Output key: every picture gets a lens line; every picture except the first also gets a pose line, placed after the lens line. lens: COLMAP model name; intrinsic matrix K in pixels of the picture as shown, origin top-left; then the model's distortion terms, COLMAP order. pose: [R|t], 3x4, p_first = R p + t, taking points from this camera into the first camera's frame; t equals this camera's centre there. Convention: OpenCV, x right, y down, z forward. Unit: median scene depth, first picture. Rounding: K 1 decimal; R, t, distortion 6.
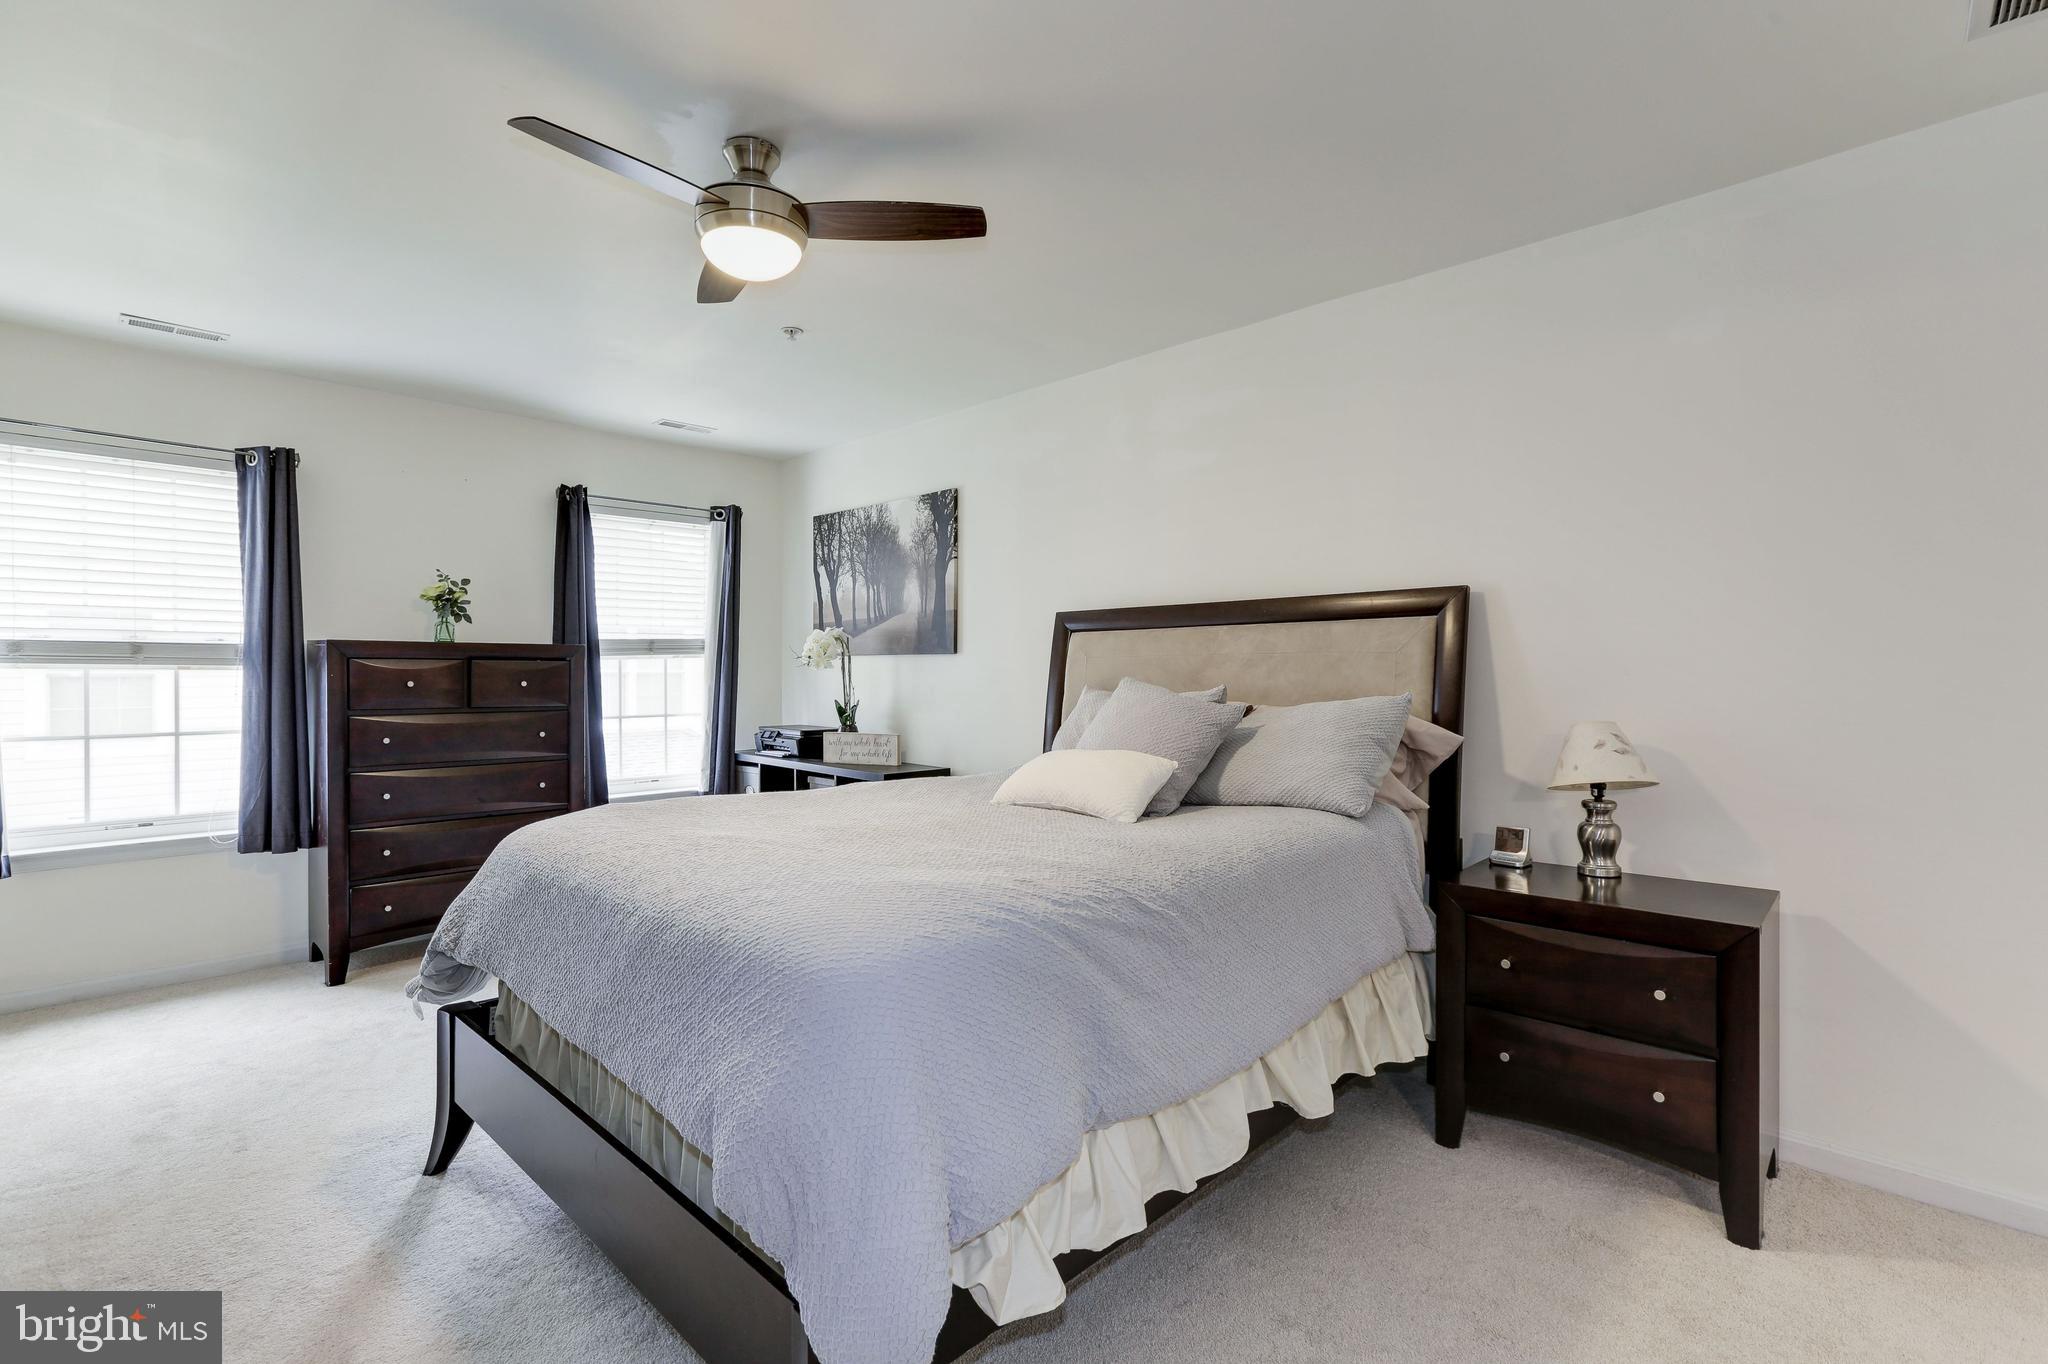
lens RADIAL K [[939.7, 0, 1018.8], [0, 939.7, 677.6], [0, 0, 1]] dist [-0.002913, -0.000069]
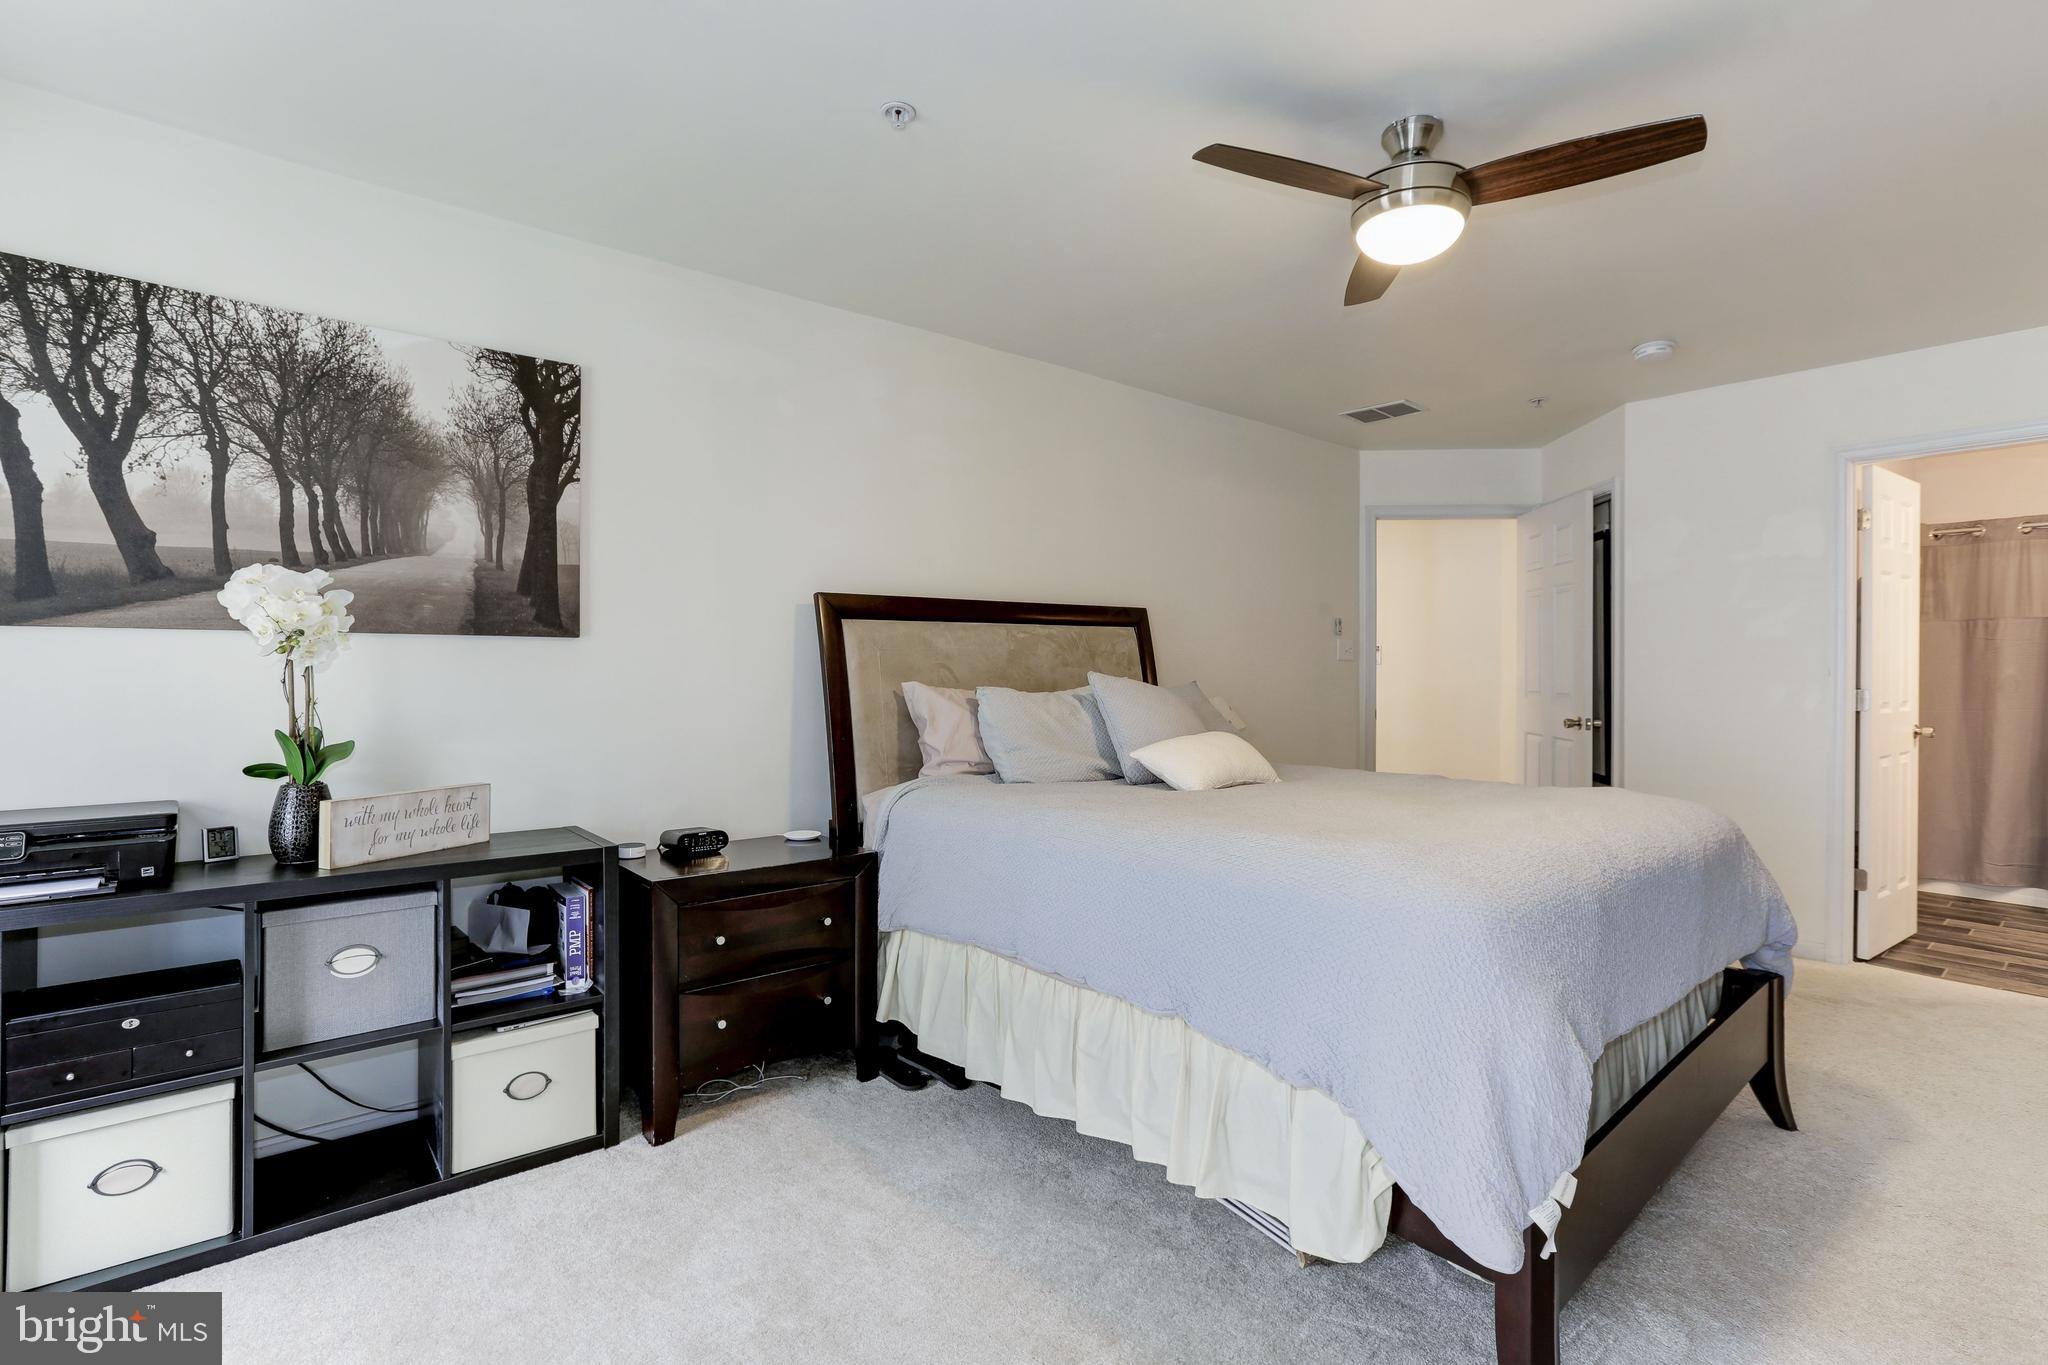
lens RADIAL K [[939.7, 0, 1019.7], [0, 939.7, 677.9], [0, 0, 1]] dist [-0.002913, -0.000069]
pose [[0.075779, -0.010380, 0.997071, -0.655567], [0.011940, 0.999884, 0.009502, -0.001089], [-0.997053, 0.011185, 0.075894, 0.665253]]
